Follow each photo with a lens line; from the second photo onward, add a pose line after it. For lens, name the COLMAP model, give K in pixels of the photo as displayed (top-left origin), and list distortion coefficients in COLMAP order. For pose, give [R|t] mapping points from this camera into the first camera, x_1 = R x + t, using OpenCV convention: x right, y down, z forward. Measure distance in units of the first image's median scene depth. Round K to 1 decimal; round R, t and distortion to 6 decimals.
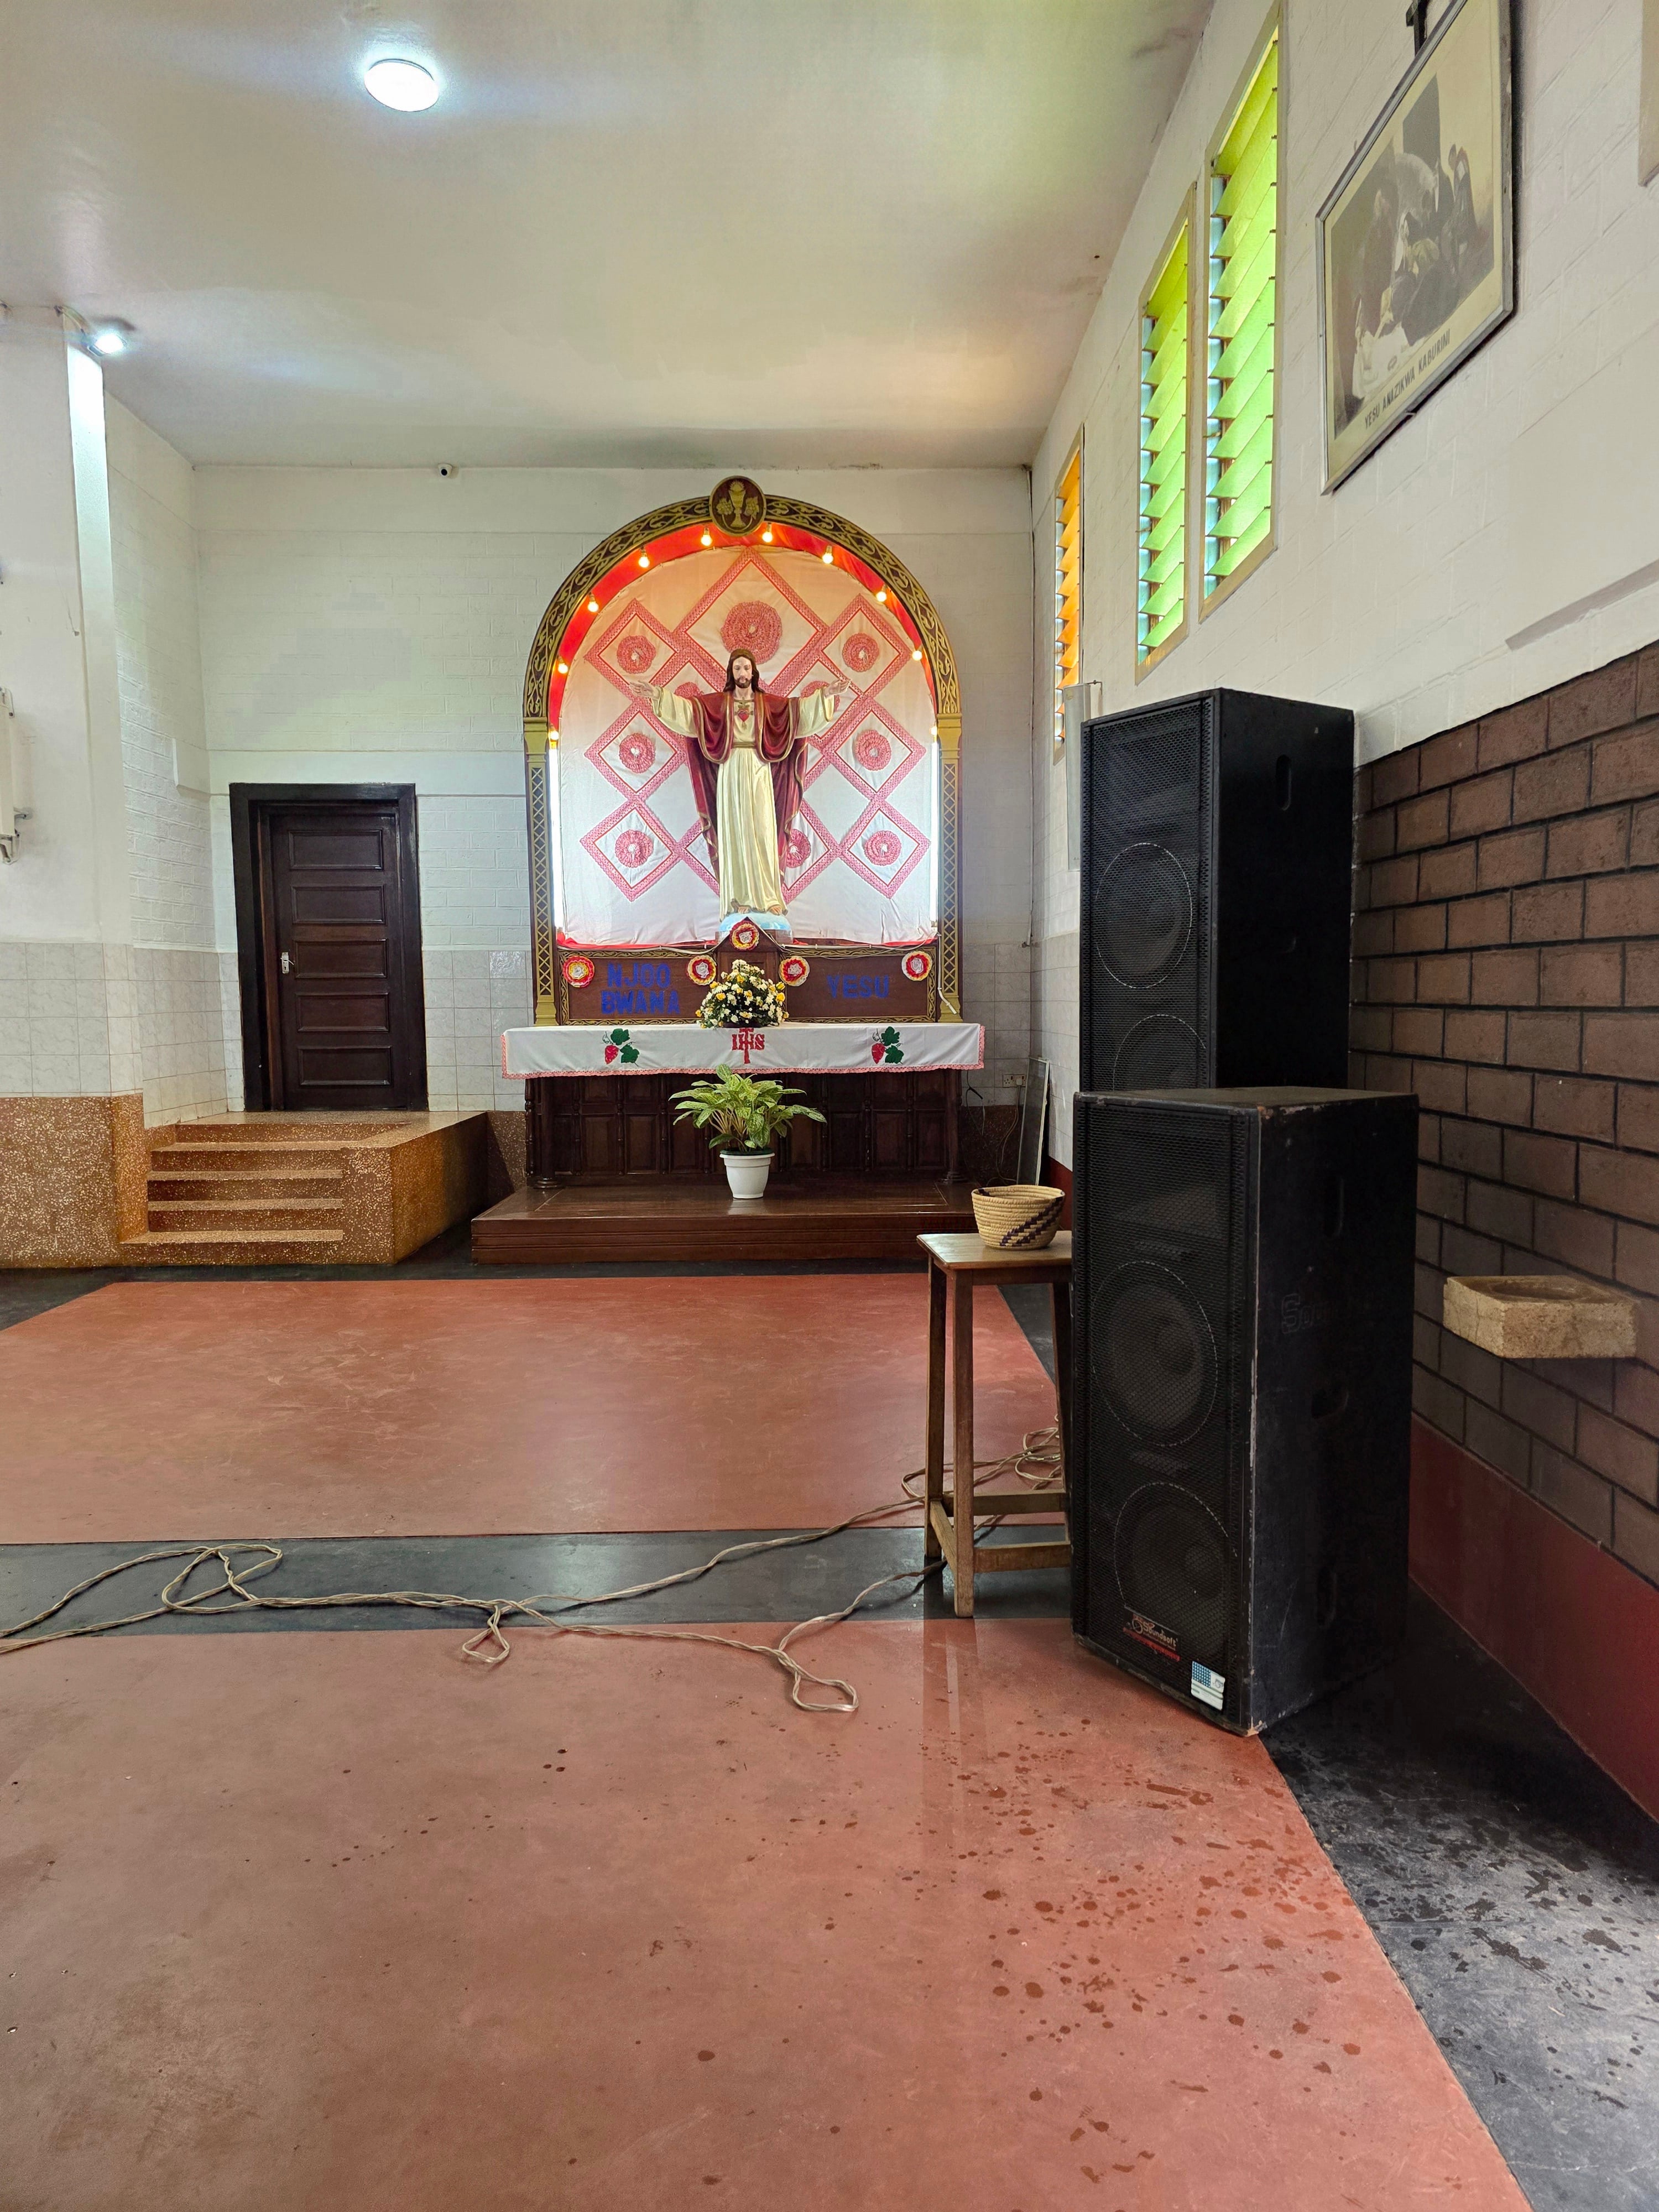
lens RADIAL K [[1451.7, 0, 836.8], [0, 1451.7, 1131.5], [0, 0, 1]] dist [0.085938, -0.090853]
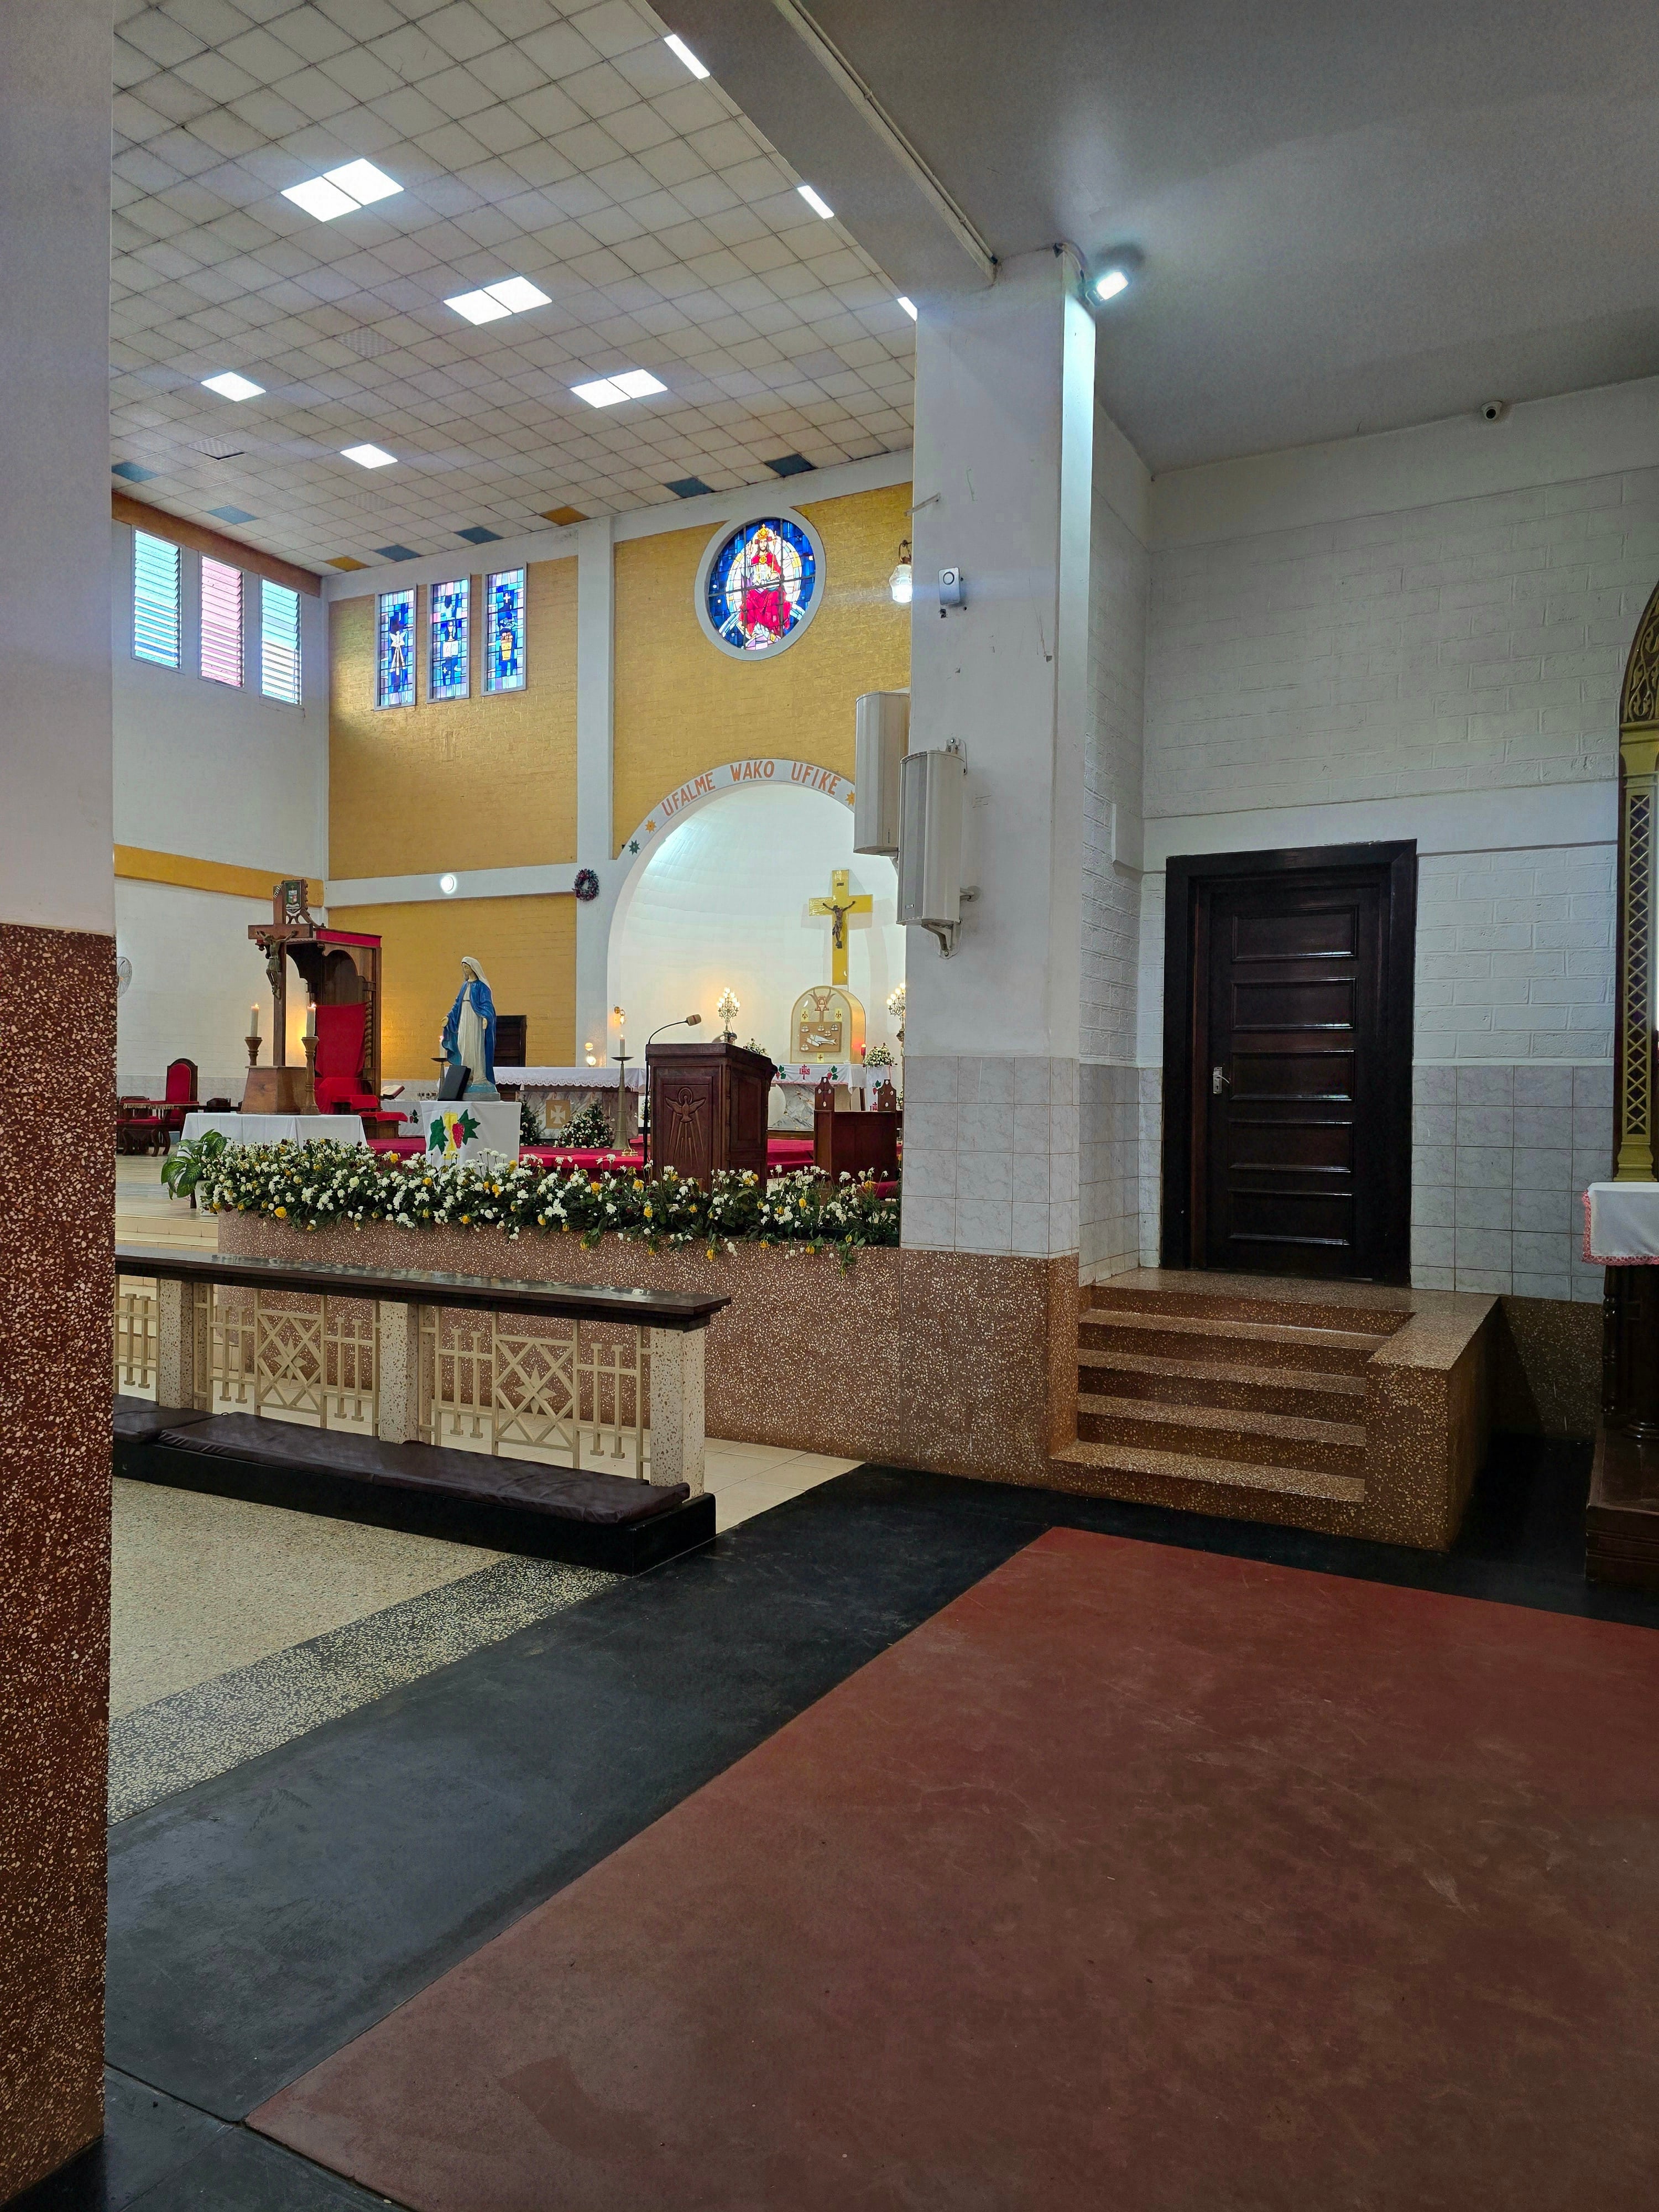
lens RADIAL K [[1451.7, 0, 836.8], [0, 1451.7, 1131.5], [0, 0, 1]] dist [0.085938, -0.090853]
pose [[0.876676, 0.031671, -0.480038, -0.210460], [-0.066489, 0.996231, -0.055700, -0.036324], [0.476465, 0.080748, 0.875477, 0.264682]]
